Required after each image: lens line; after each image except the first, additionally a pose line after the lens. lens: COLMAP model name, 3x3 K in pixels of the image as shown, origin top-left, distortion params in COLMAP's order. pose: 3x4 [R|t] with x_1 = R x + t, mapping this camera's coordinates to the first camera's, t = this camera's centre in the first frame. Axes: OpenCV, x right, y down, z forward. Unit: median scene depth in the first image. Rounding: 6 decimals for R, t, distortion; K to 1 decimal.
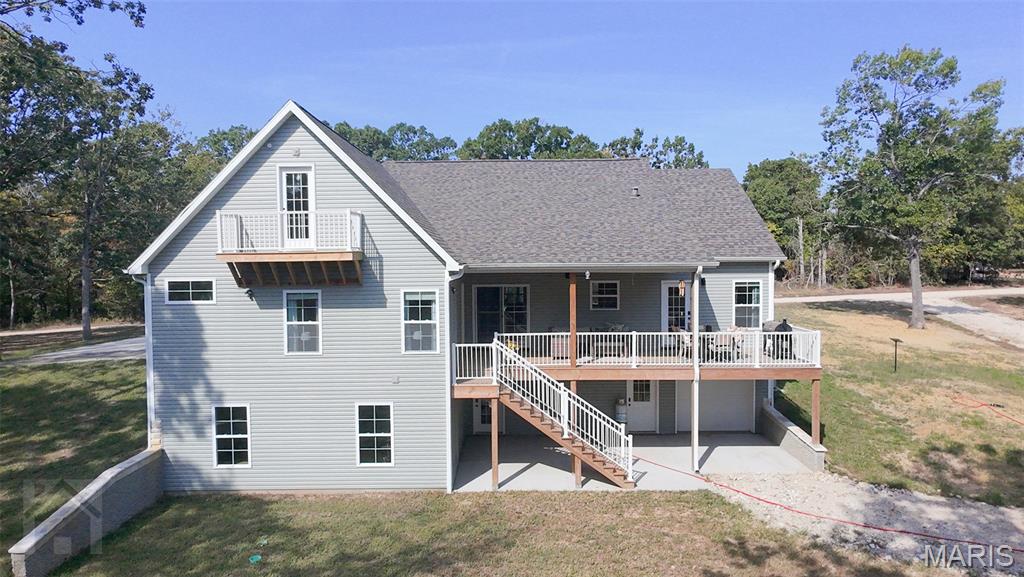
lens RADIAL K [[651.0, 0, 513.3], [0, 651.0, 290.5], [0, 0, 1]] dist [0.009305, -0.011412]
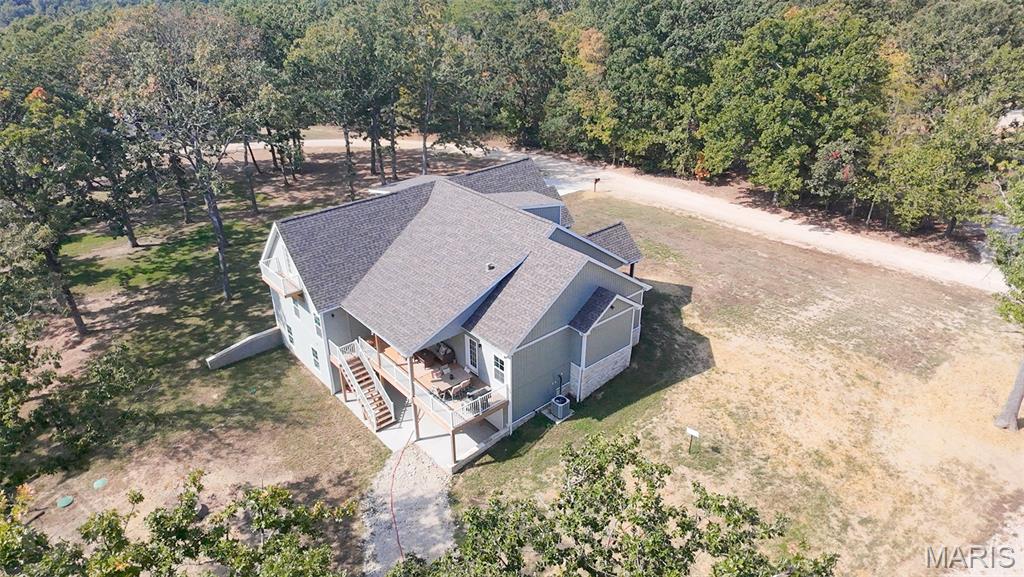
lens RADIAL K [[651.0, 0, 505.2], [0, 651.0, 281.4], [0, 0, 1]] dist [0.009305, -0.011412]
pose [[0.649512, 0.351272, -0.674345, 1.623188], [-0.032651, 0.898954, 0.436824, -1.020133], [0.759650, -0.261704, 0.595351, 0.206670]]
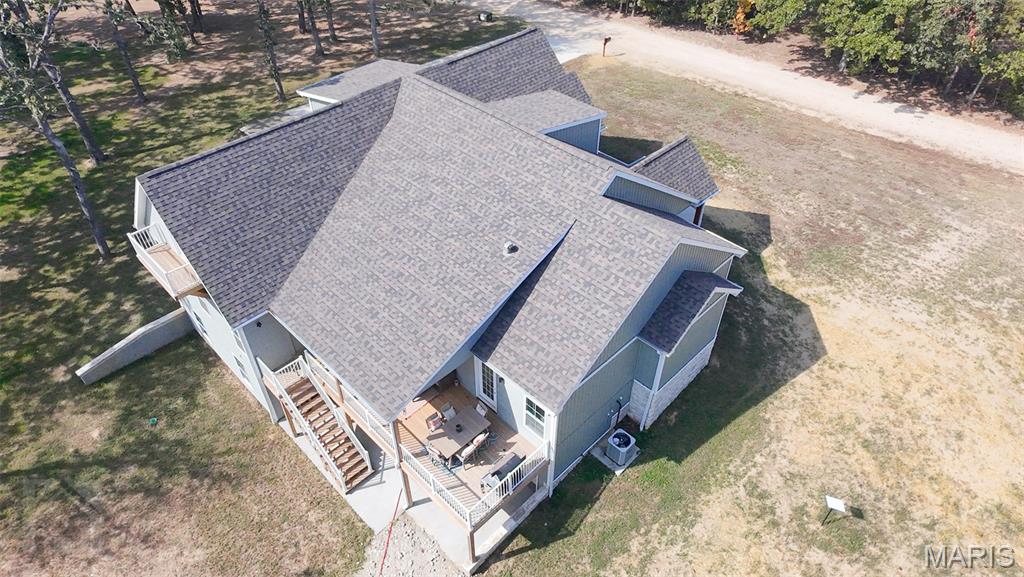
lens RADIAL K [[651.0, 0, 507.3], [0, 651.0, 284.6], [0, 0, 1]] dist [0.009305, -0.011412]
pose [[0.707797, 0.477273, -0.520801, 0.901732], [-0.037794, 0.761773, 0.646741, -0.922896], [0.705405, -0.438078, 0.557218, 0.654150]]
